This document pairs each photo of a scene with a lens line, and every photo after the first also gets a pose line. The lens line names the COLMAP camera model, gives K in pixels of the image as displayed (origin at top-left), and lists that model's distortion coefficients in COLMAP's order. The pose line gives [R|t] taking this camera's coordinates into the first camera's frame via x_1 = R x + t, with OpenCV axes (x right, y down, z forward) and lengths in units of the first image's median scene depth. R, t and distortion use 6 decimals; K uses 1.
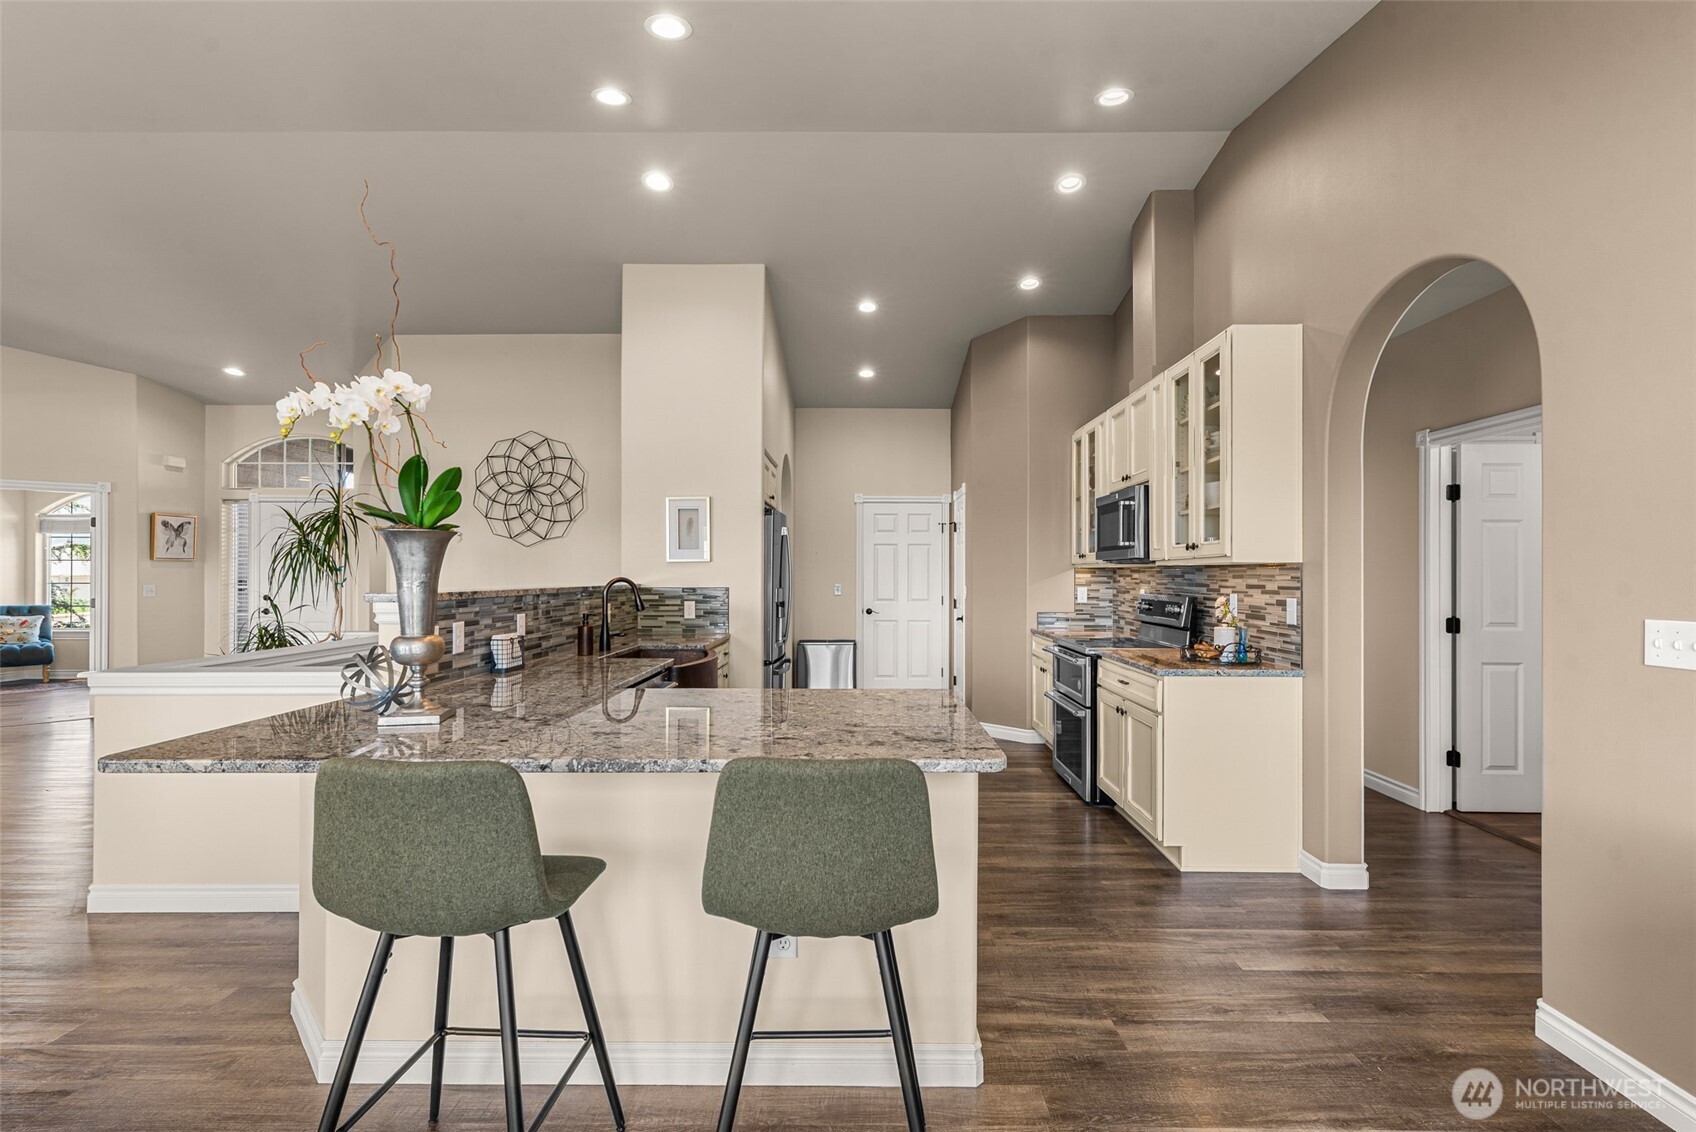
lens RADIAL K [[807.4, 0, 861.4], [0, 807.4, 570.2], [0, 0, 1]] dist [0.001229, -0.000161]
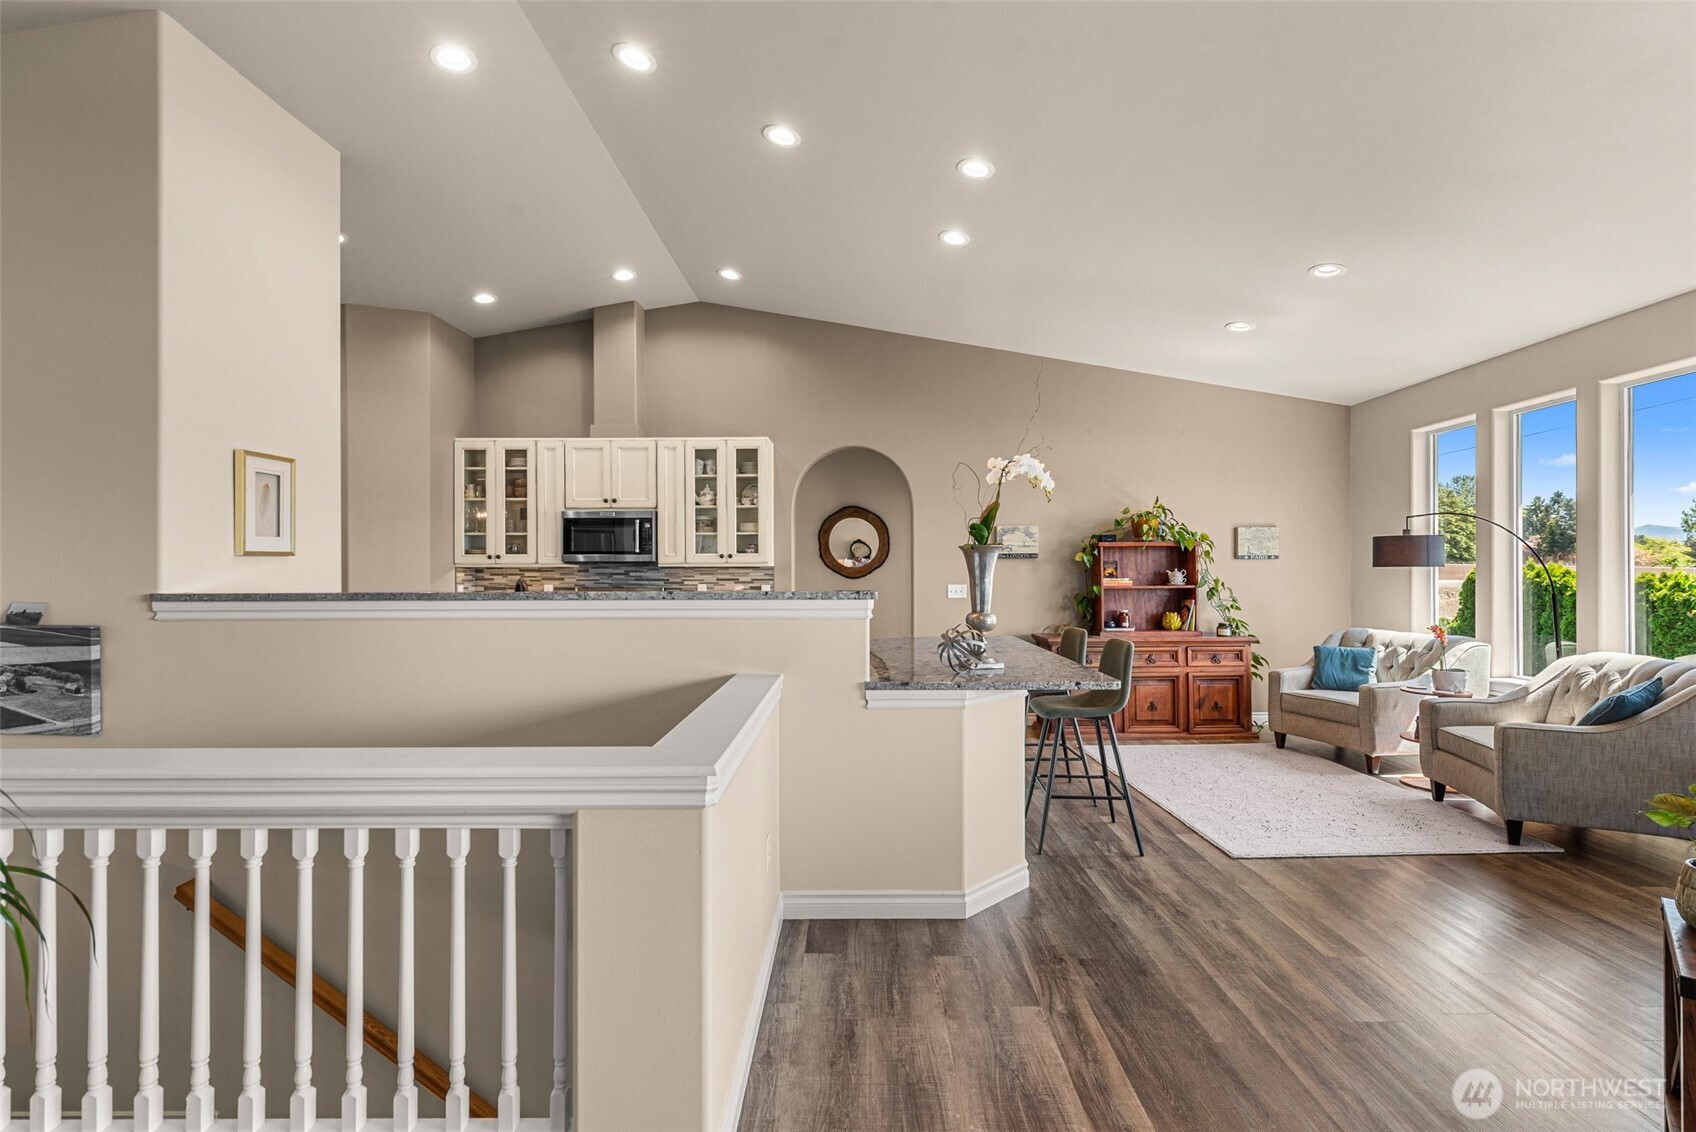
lens RADIAL K [[751.1, 0, 851.6], [0, 751.1, 563.3], [0, 0, 1]] dist [0.000949, 0.000376]
pose [[-0.006943, -0.003847, 0.999968, -1.545948], [-0.004344, 0.999983, 0.003817, -0.030472], [-0.999966, -0.004317, -0.006960, 0.956381]]
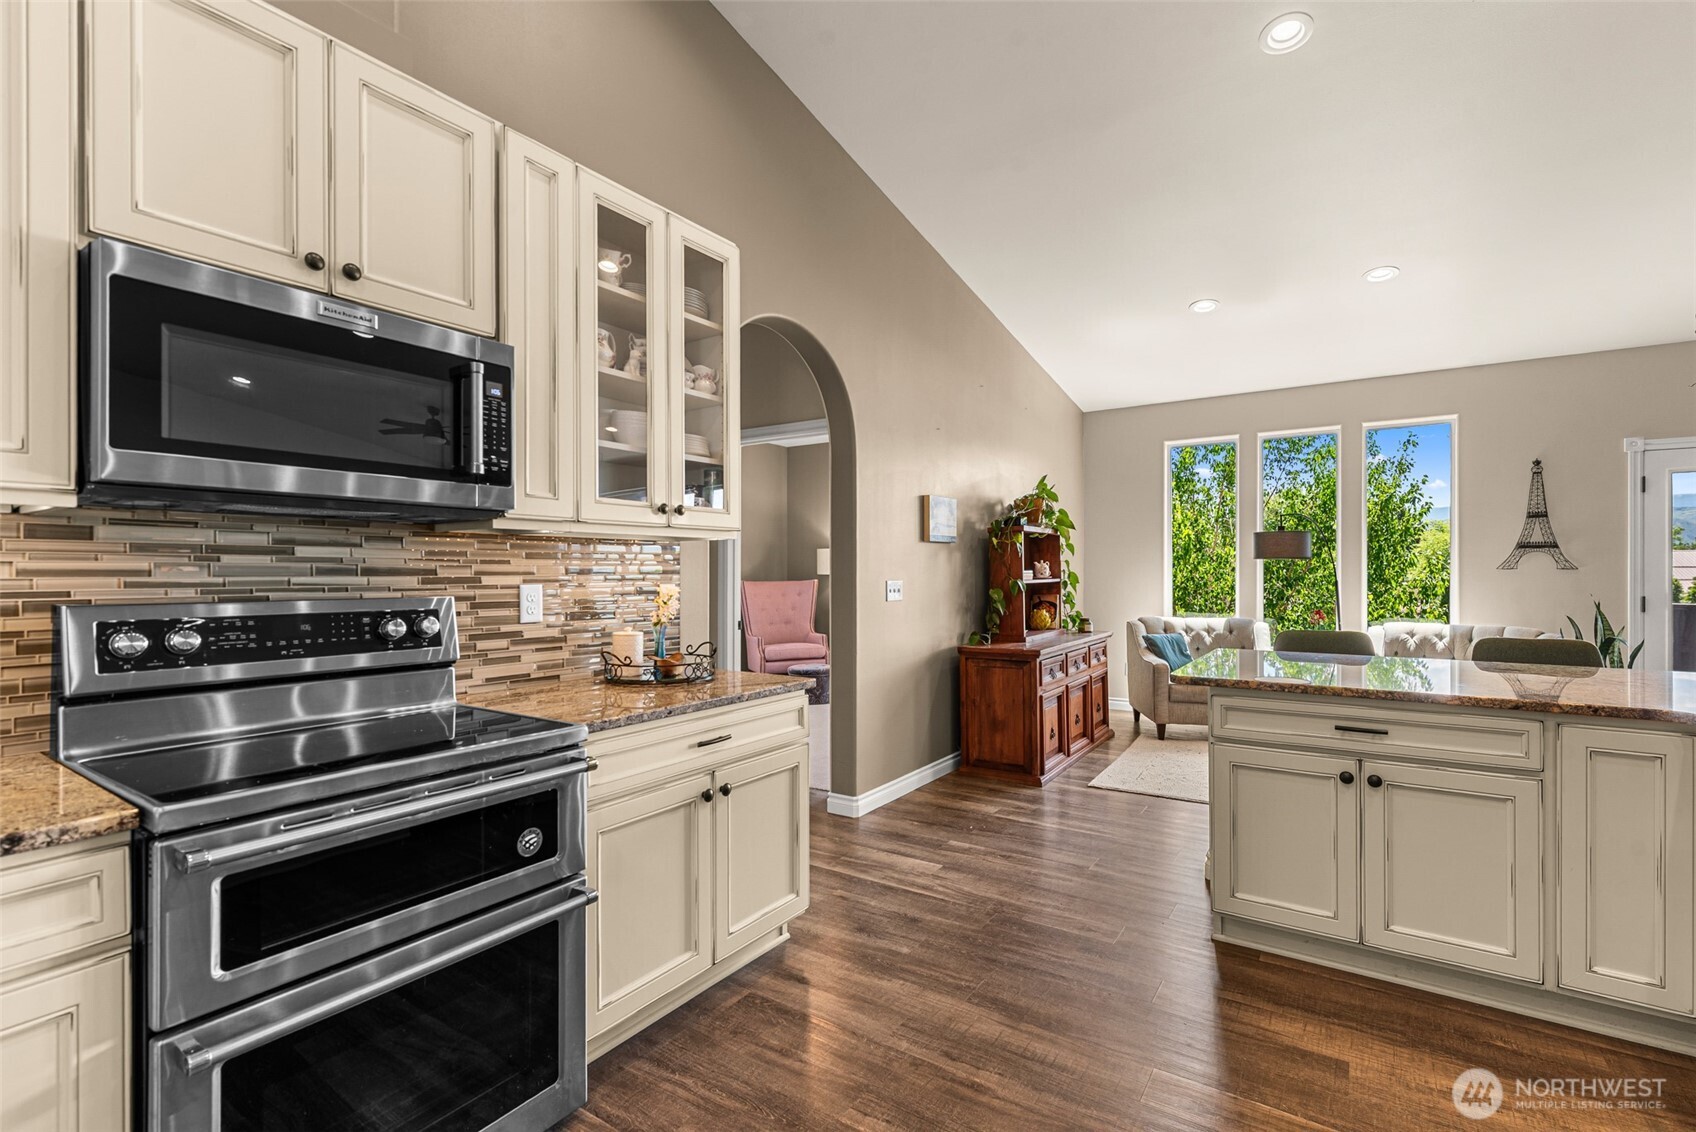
lens RADIAL K [[751.1, 0, 857.2], [0, 751.1, 567.9], [0, 0, 1]] dist [0.000949, 0.000376]
pose [[-0.831484, 0.000799, 0.555548, -0.071246], [-0.005577, 0.999937, -0.009785, 0.029235], [-0.555521, -0.011235, -0.831427, 1.858894]]
